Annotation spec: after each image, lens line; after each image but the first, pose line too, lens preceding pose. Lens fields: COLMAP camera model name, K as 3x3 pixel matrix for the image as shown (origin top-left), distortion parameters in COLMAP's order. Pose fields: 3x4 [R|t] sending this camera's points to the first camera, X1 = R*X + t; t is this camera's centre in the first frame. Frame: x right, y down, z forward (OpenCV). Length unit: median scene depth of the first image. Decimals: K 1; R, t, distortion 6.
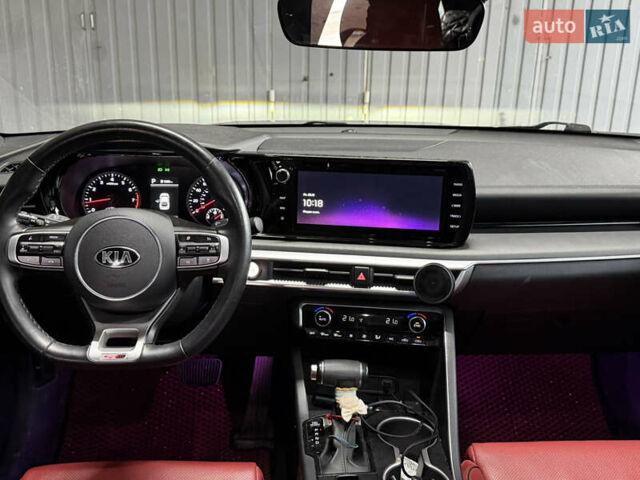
lens RADIAL K [[615.0, 0, 320.0], [0, 615.0, 240.0], [0, 0, 1]] dist [0.140504, -0.298019]
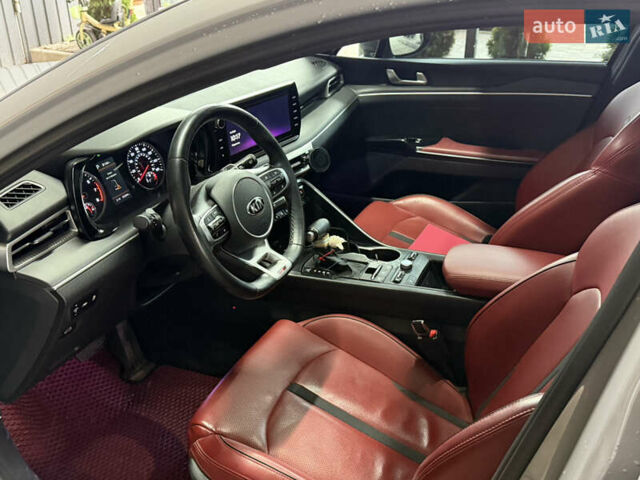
lens RADIAL K [[615.0, 0, 320.0], [0, 615.0, 240.0], [0, 0, 1]] dist [0.140504, -0.298019]
pose [[0.461284, -0.420795, 0.781120, -1.077523], [0.286494, 0.903863, 0.317731, -0.233683], [-0.839725, 0.077222, 0.537492, 0.135823]]
